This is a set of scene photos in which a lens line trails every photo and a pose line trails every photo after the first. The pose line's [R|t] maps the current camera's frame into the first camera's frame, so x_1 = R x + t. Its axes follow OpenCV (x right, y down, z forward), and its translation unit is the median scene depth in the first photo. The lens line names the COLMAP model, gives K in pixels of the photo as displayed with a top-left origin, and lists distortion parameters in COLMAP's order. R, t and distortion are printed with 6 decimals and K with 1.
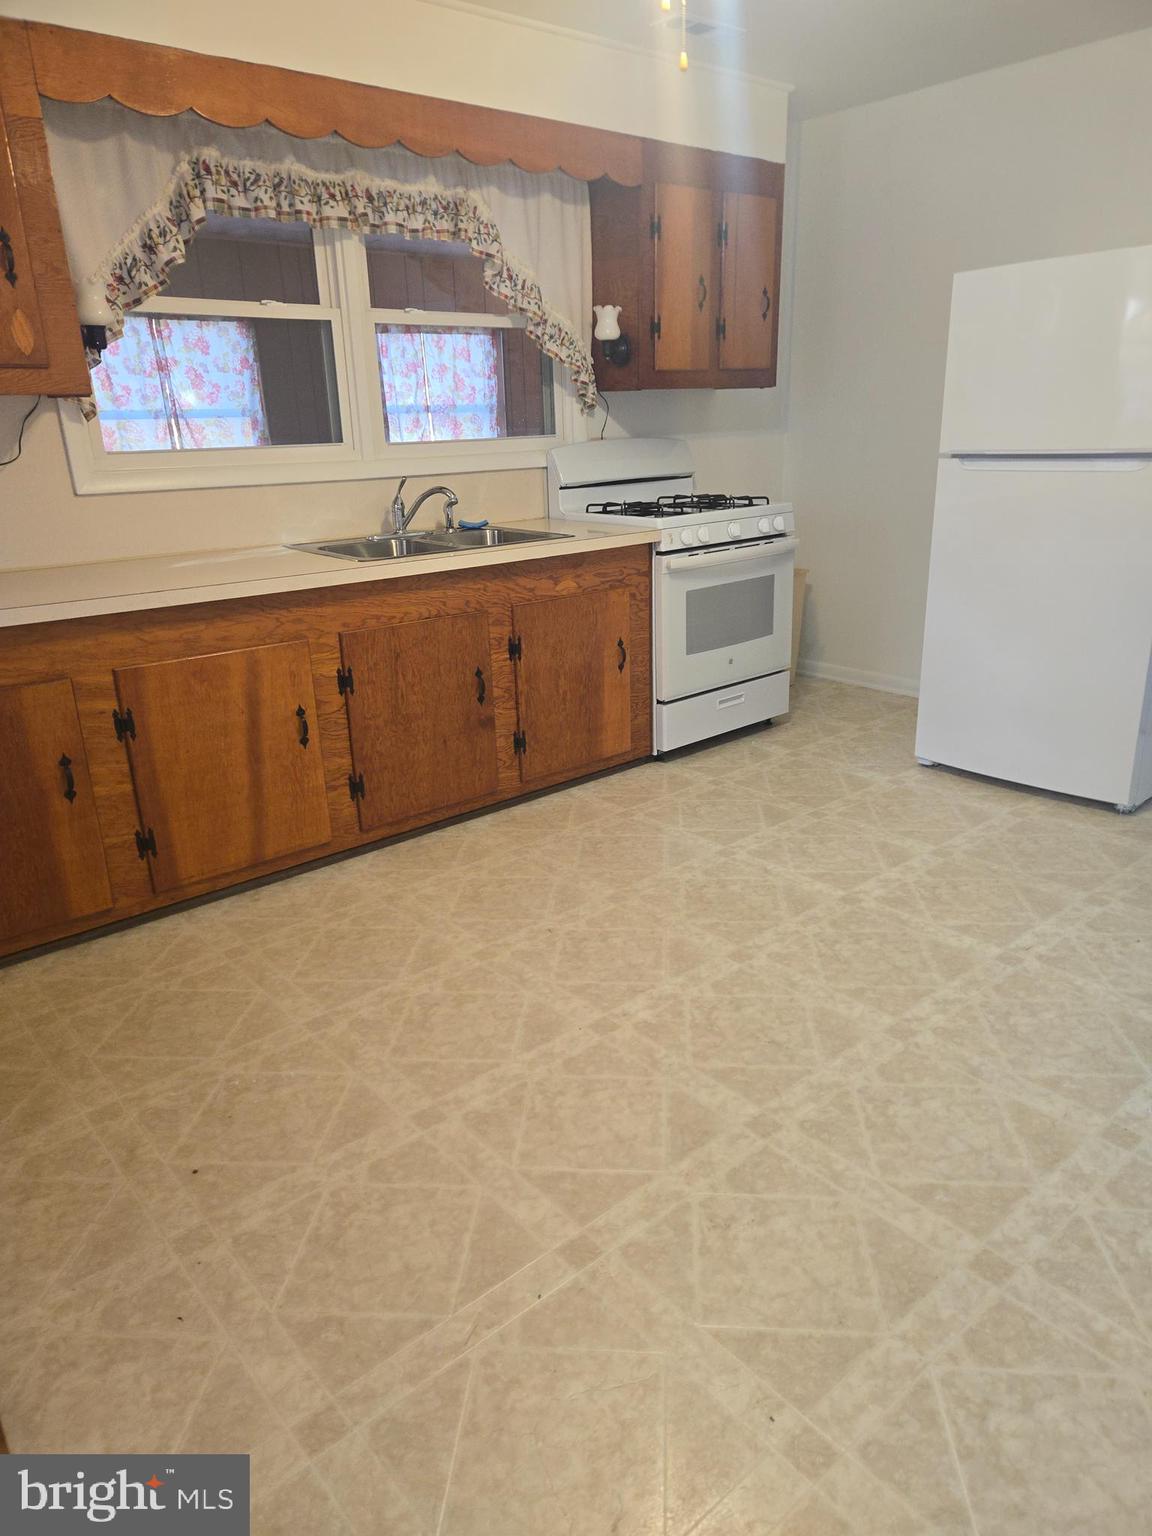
lens RADIAL K [[1024.3, 0, 593.3], [0, 1024.3, 769.1], [0, 0, 1]] dist [0.078157, -0.064918]
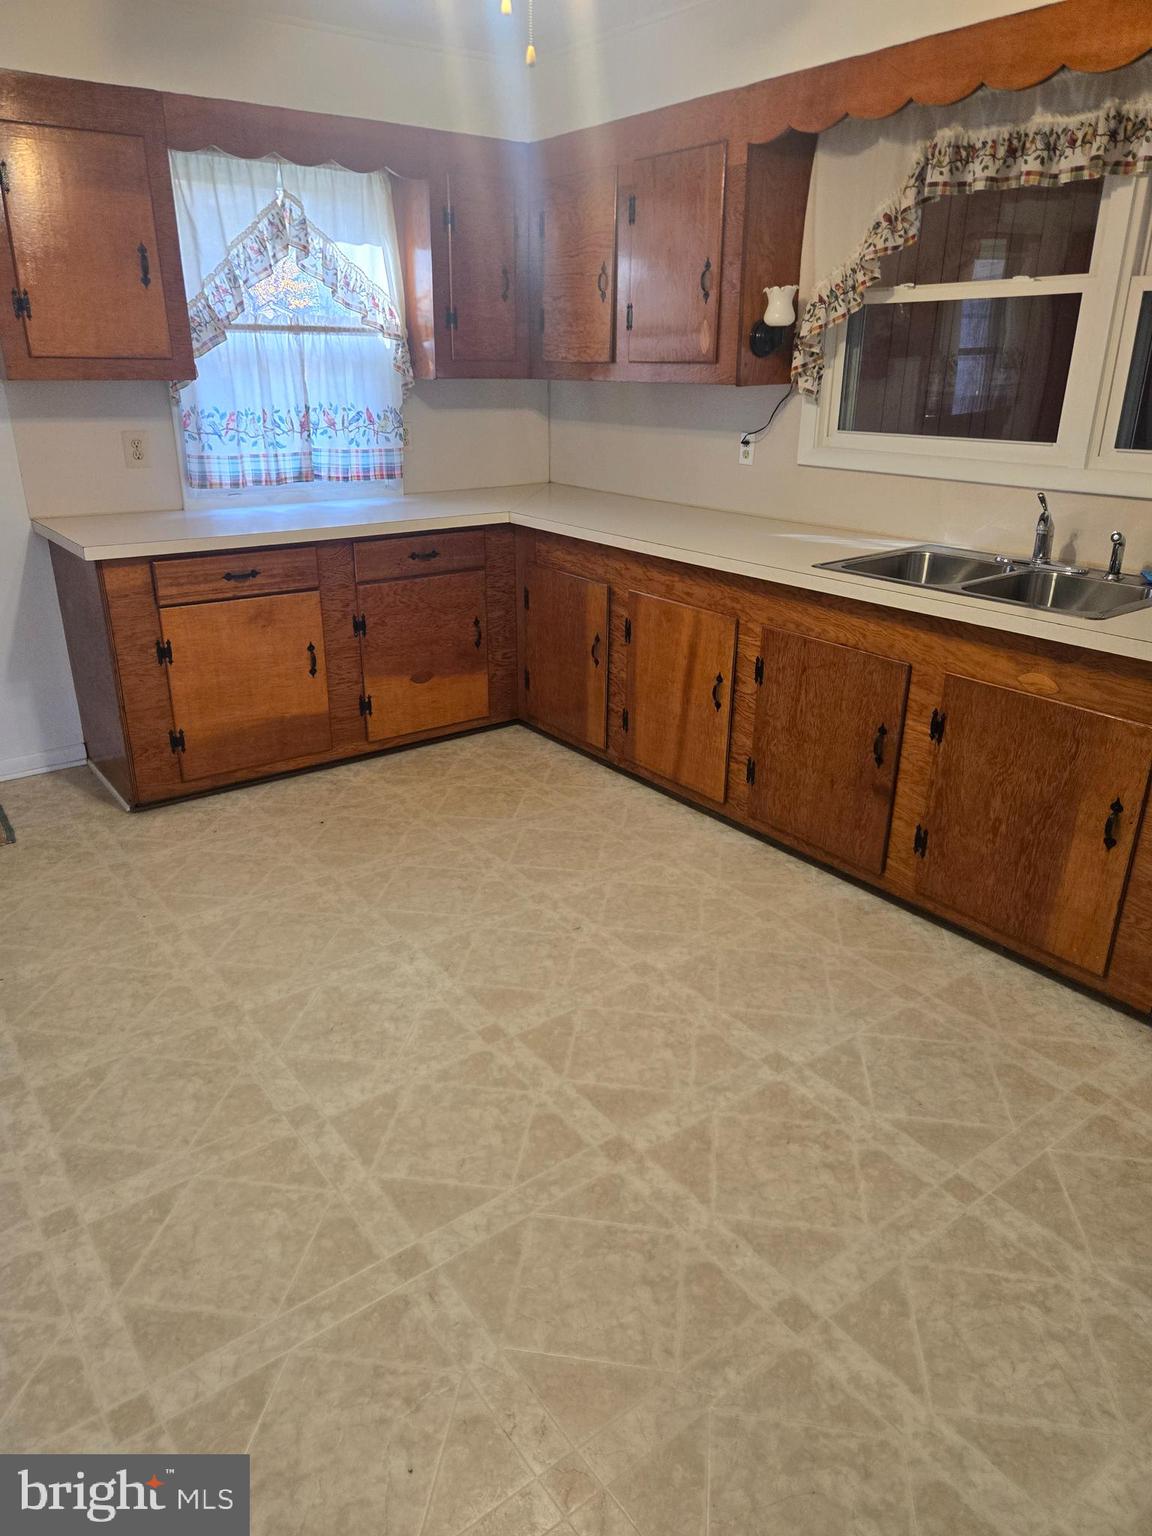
lens RADIAL K [[1027.0, 0, 568.4], [0, 1027.0, 759.3], [0, 0, 1]] dist [0.079733, -0.065756]
pose [[-0.077590, 0.388113, -0.918340, 0.761655], [-0.323800, 0.861373, 0.391395, -0.353549], [0.942939, 0.327727, 0.058837, 0.793713]]
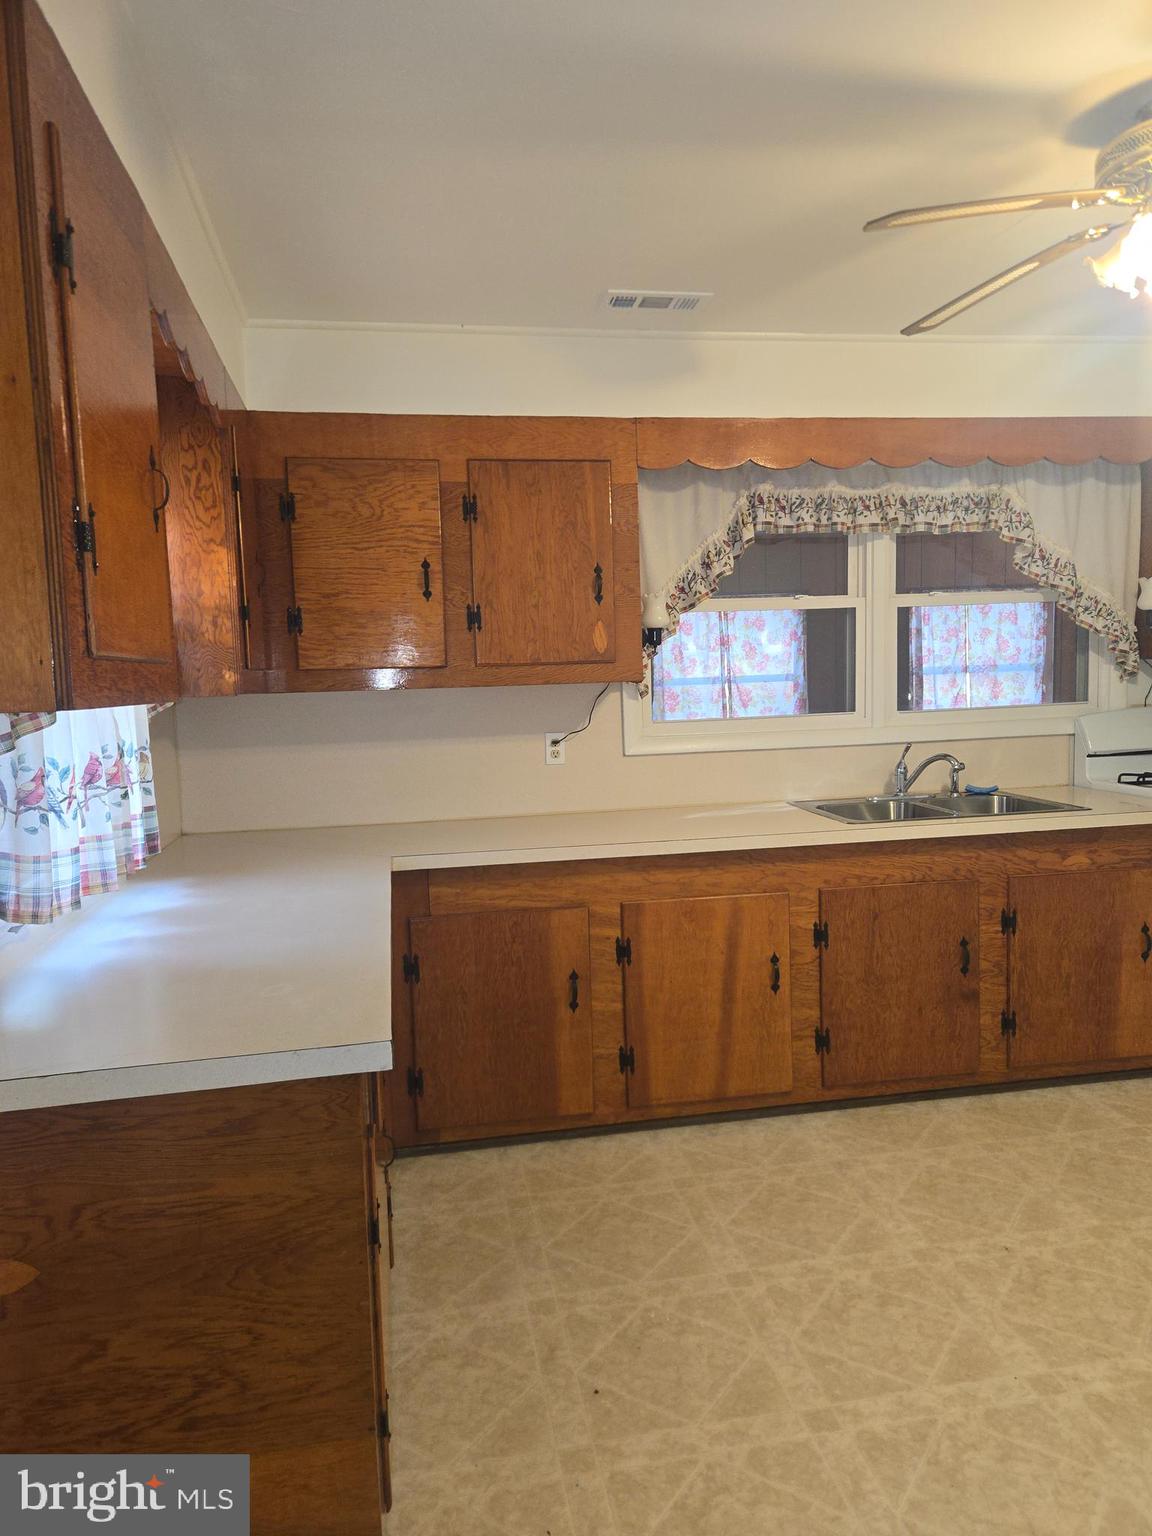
lens RADIAL K [[1026.8, 0, 584.1], [0, 1026.8, 771.0], [0, 0, 1]] dist [0.083087, -0.071702]
pose [[0.860050, 0.046142, -0.508119, 0.076850], [-0.156202, 0.971894, -0.176133, -0.025335], [0.485711, 0.230853, 0.843085, -0.035524]]
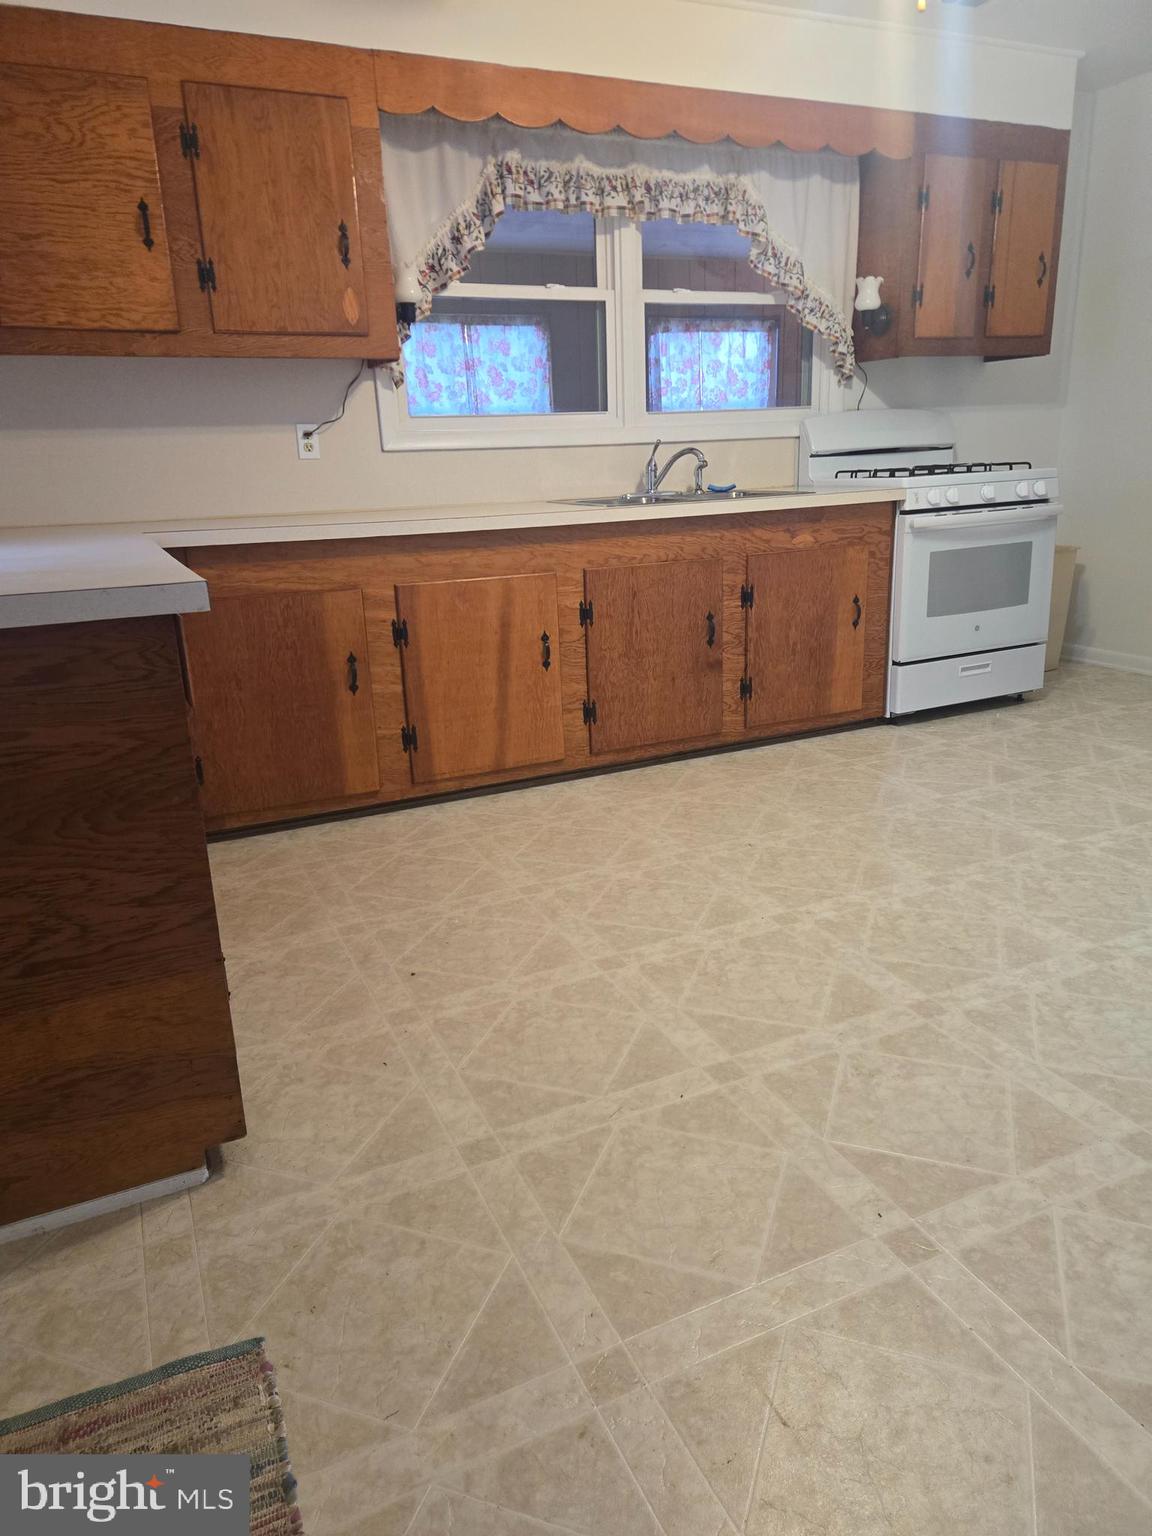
lens RADIAL K [[1022.8, 0, 586.5], [0, 1022.8, 746.8], [0, 0, 1]] dist [0.080424, -0.063648]
pose [[0.961567, 0.065372, -0.266673, 0.062929], [-0.078039, 0.996257, -0.037170, 0.099234], [0.263245, 0.056552, 0.963070, -0.052932]]
